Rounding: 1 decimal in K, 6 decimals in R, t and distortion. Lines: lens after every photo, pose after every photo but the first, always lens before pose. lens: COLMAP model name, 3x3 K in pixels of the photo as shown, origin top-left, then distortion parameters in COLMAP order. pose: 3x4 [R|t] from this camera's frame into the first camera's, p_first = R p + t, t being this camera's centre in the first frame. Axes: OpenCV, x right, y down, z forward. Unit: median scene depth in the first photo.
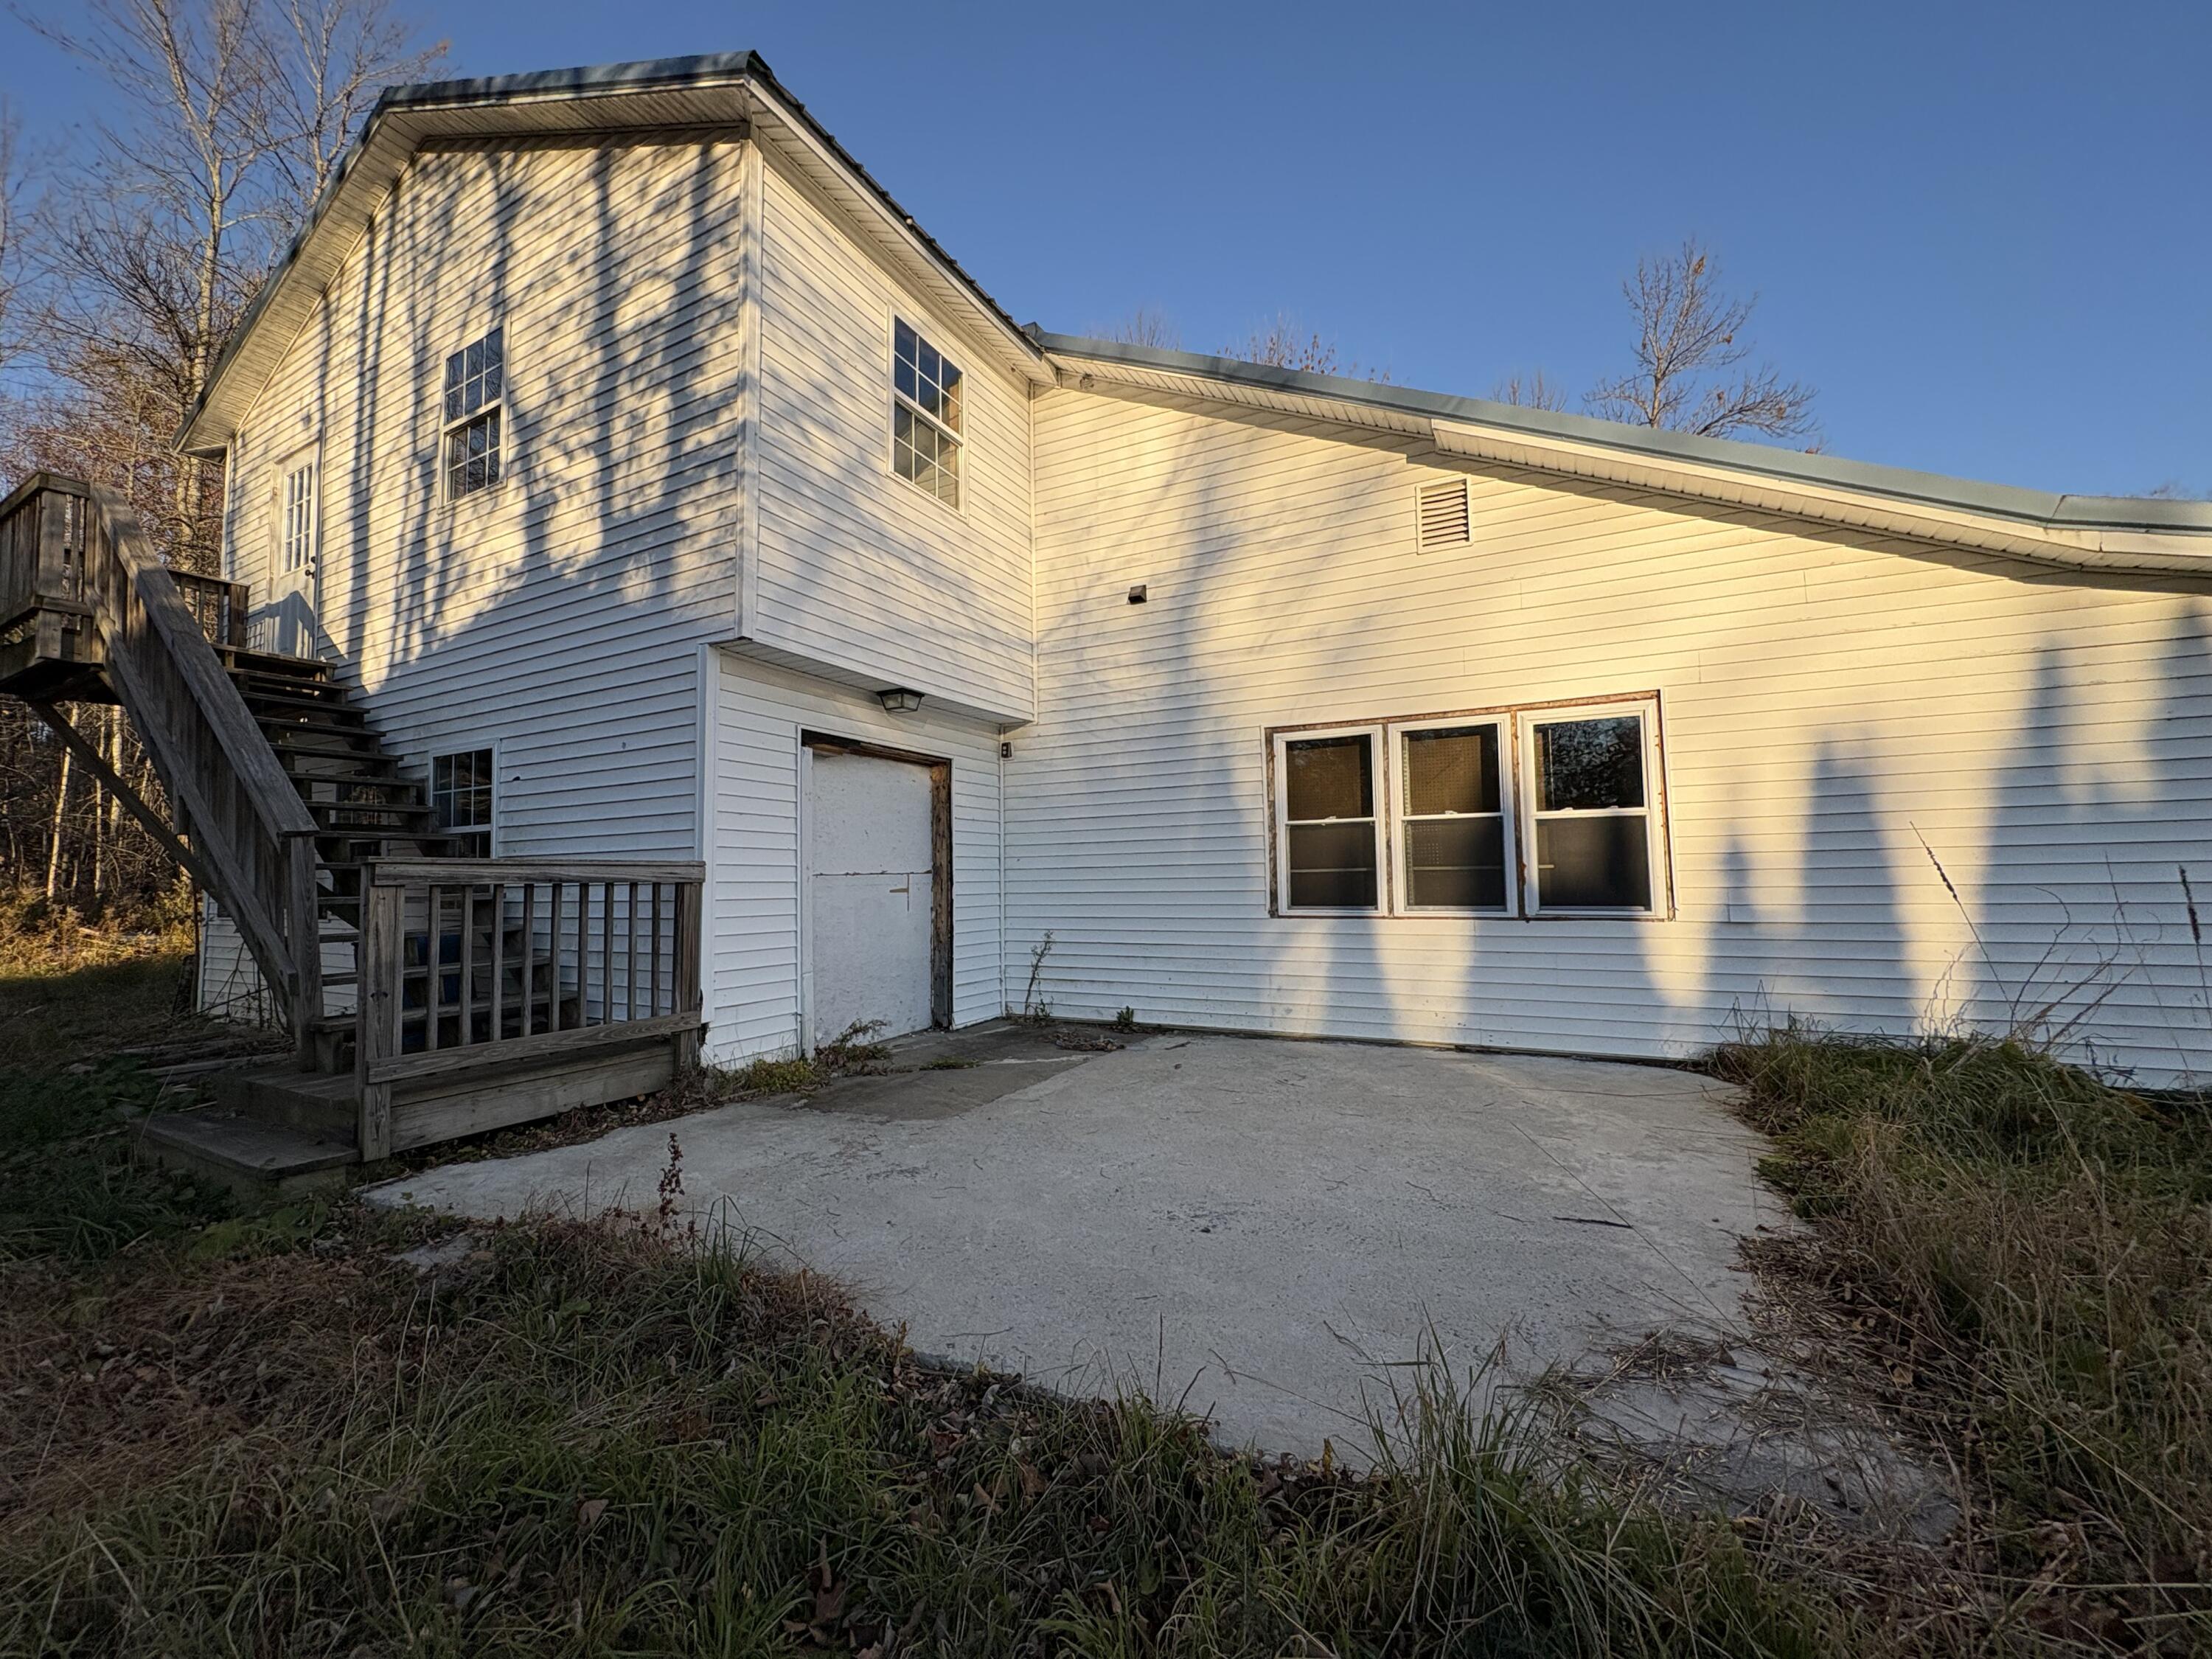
lens RADIAL K [[880.0, 0, 1096.0], [0, 880.0, 831.5], [0, 0, 1]] dist [0.000381, 0.000371]
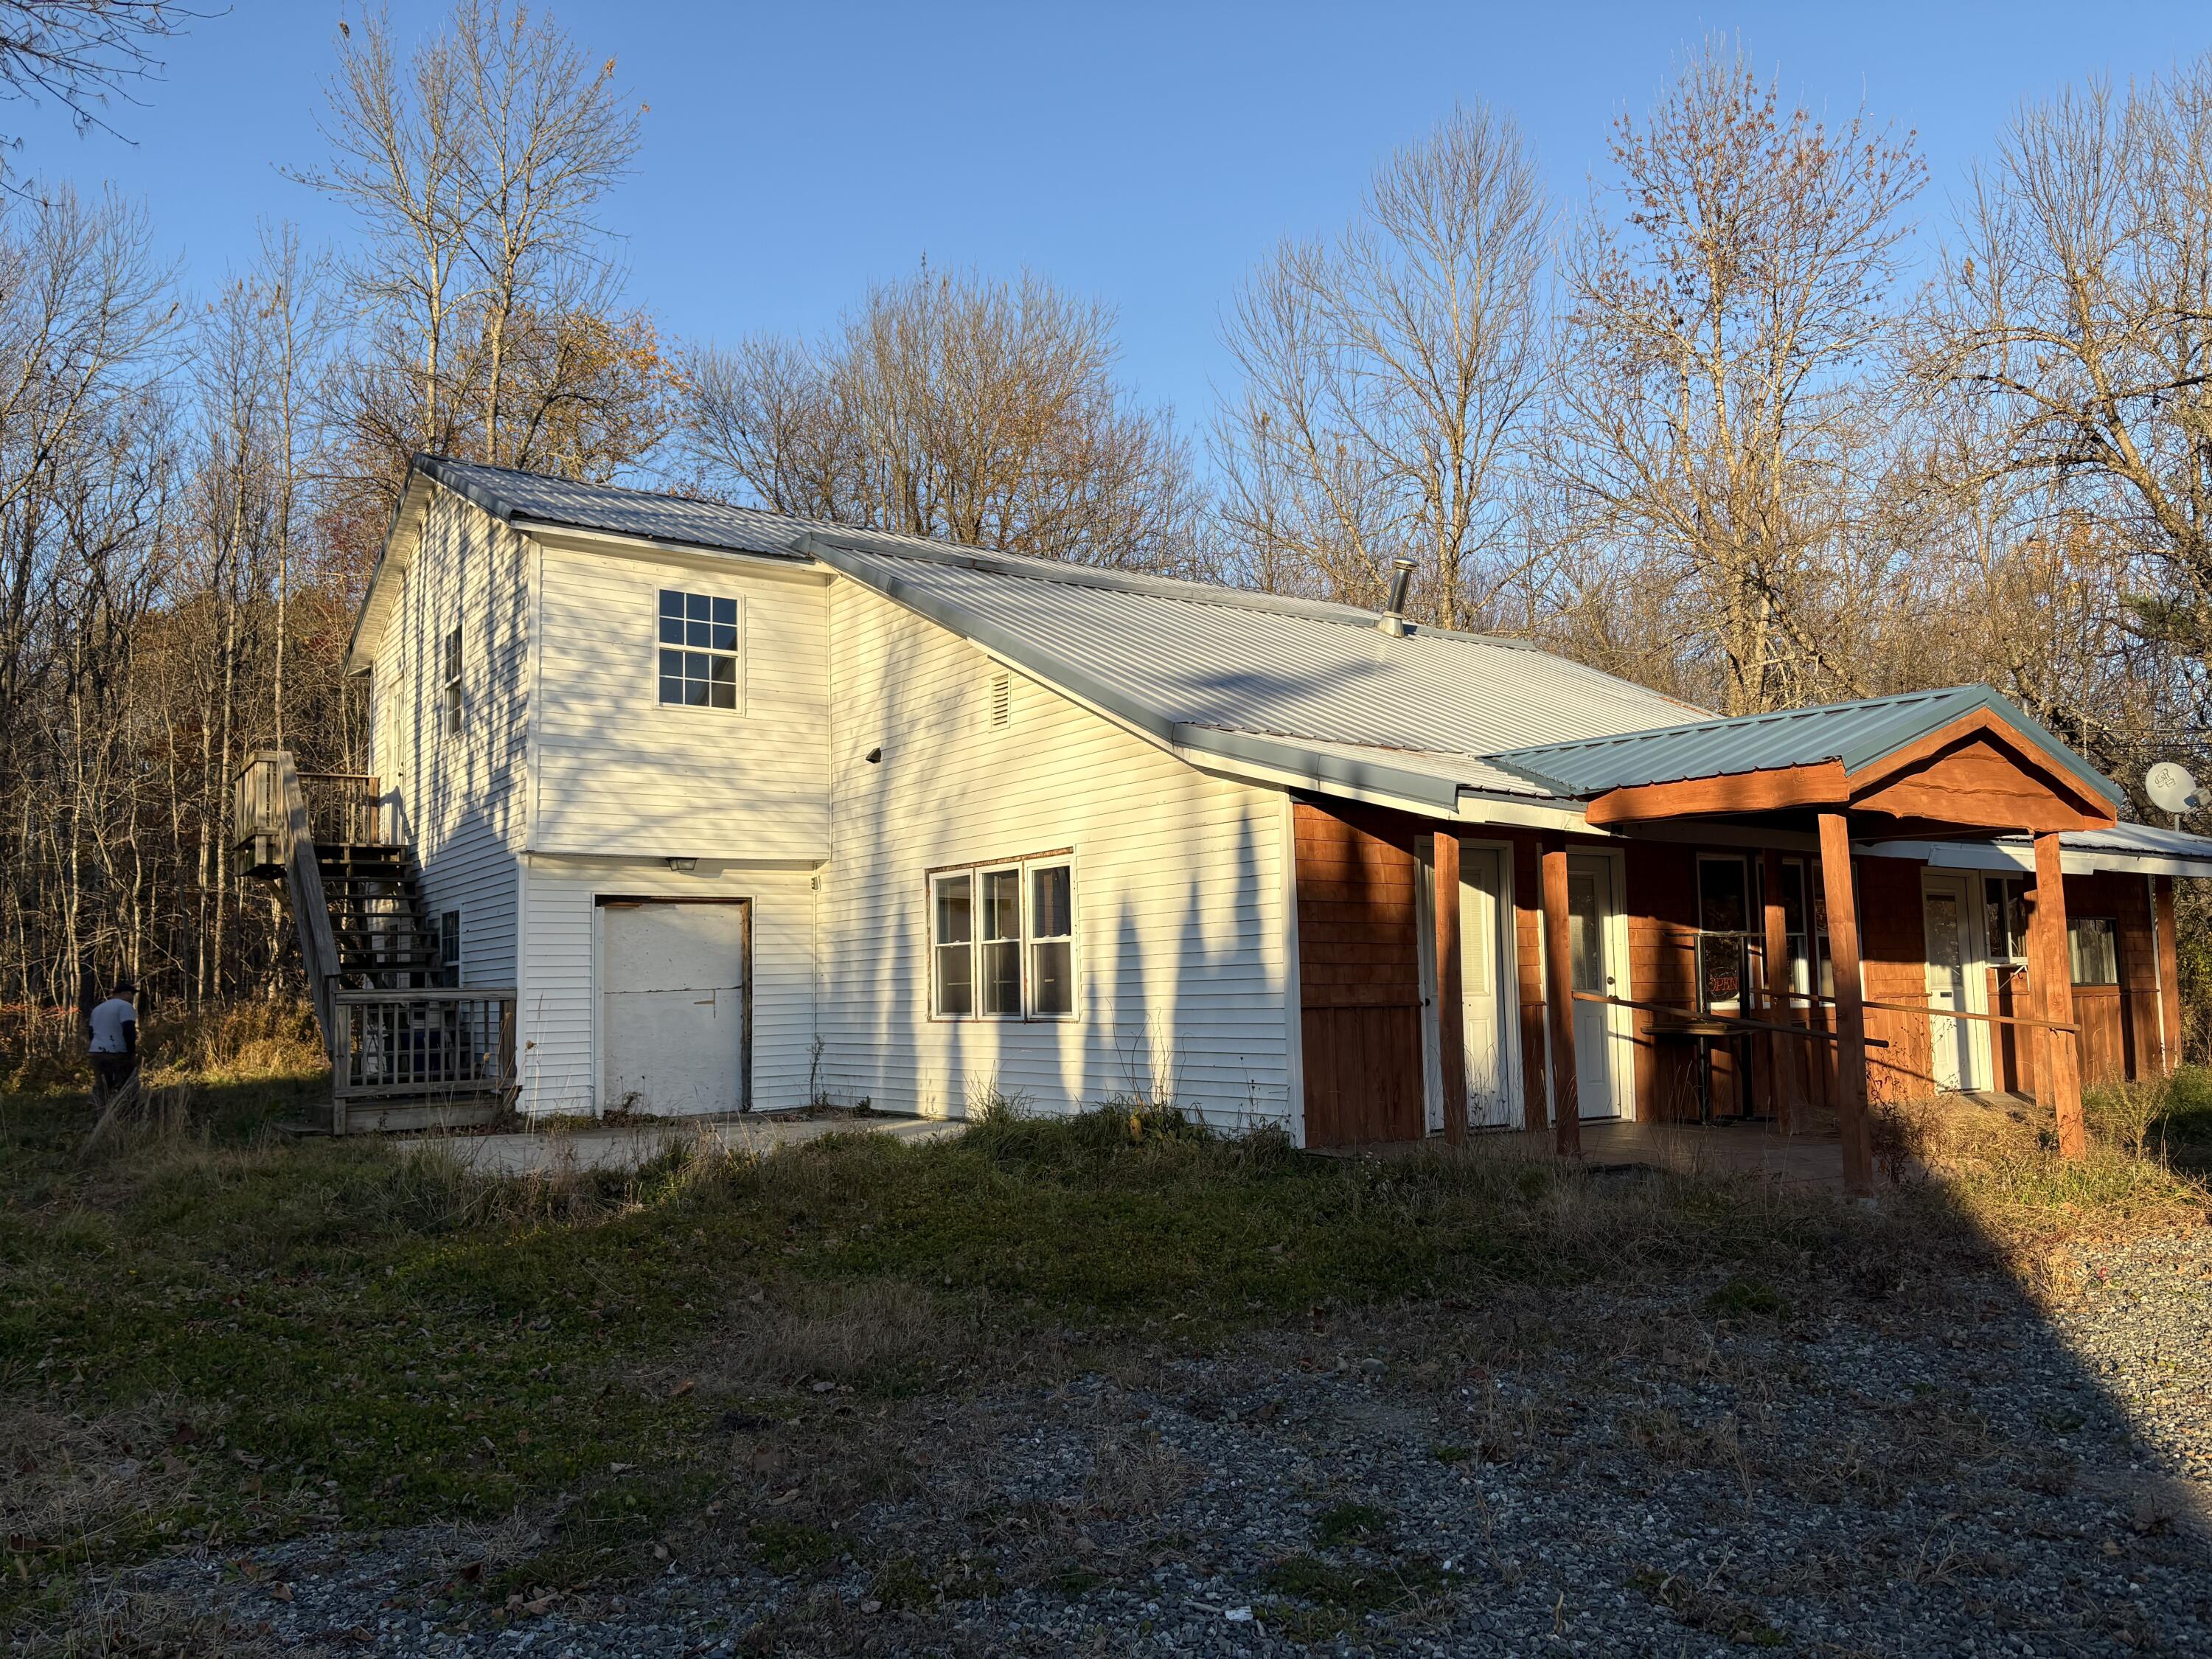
lens RADIAL K [[1658.5, 0, 1110.3], [0, 1658.5, 833.9], [0, 0, 1]] dist [0.011452, -0.000182]
pose [[0.893030, -0.051527, -0.447037, 1.564226], [0.039592, 0.998567, -0.036009, -0.077495], [0.448252, 0.014458, 0.893790, -1.030233]]
